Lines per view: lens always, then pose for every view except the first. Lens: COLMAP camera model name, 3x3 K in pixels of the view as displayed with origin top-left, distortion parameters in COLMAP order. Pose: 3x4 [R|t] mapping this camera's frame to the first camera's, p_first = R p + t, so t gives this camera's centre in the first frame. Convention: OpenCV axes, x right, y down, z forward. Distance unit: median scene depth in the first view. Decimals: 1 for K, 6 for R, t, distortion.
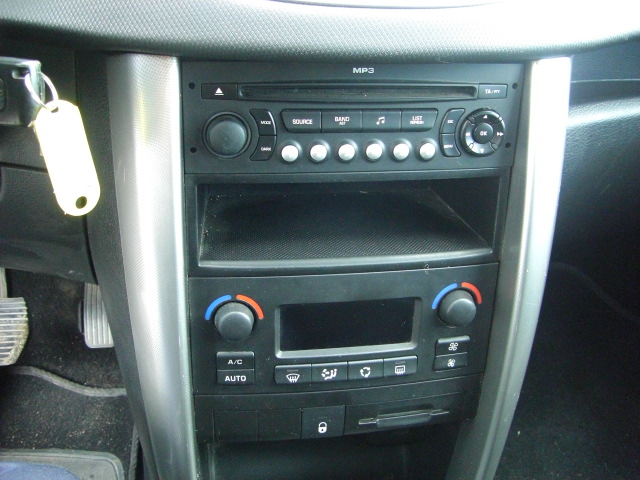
lens RADIAL K [[715.5, 0, 321.4], [0, 715.5, 223.9], [0, 0, 1]] dist [-0.131788, 0.000000]
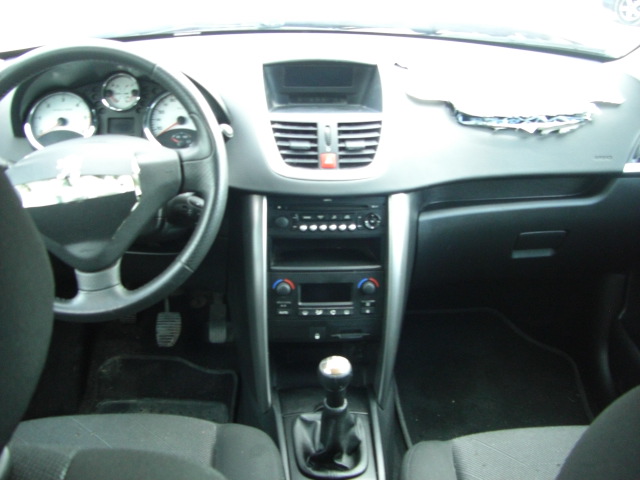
lens RADIAL K [[715.5, 0, 316.2], [0, 715.5, 237.1], [0, 0, 1]] dist [-0.131788, 0.000000]
pose [[0.993495, 0.001758, -0.113858, 0.327419], [-0.017331, 0.990567, -0.135927, 0.319541], [0.112545, 0.137016, 0.984154, -1.787715]]
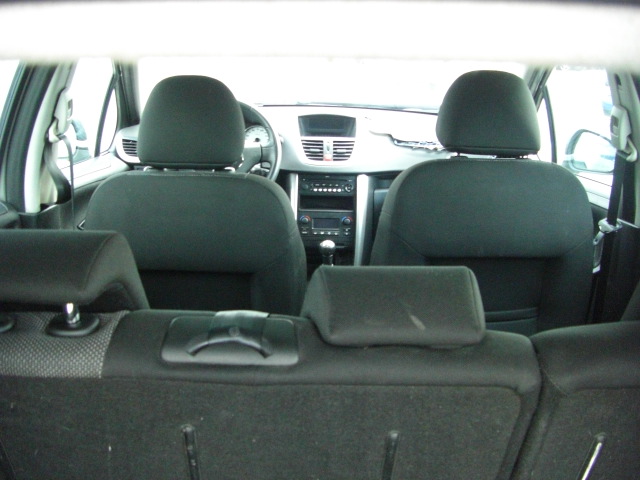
lens RADIAL K [[715.5, 0, 322.1], [0, 715.5, 241.0], [0, 0, 1]] dist [-0.131788, 0.000000]
pose [[0.988583, 0.004526, -0.150609, 0.883894], [-0.045922, 0.961045, -0.272550, 1.872235], [0.143509, 0.276354, 0.950281, -4.413169]]
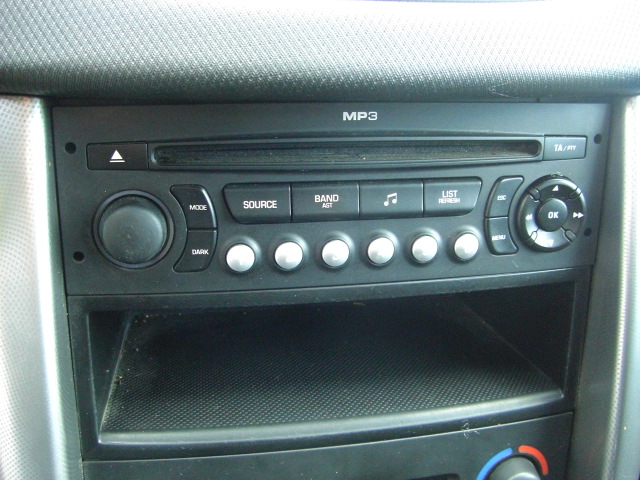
lens RADIAL K [[715.5, 0, 318.4], [0, 715.5, 236.3], [0, 0, 1]] dist [-0.131788, 0.000000]
pose [[0.999379, -0.026325, 0.023444, 0.006874], [0.028479, 0.994887, -0.096898, -0.054284], [-0.020773, 0.097505, 0.995018, 0.385092]]
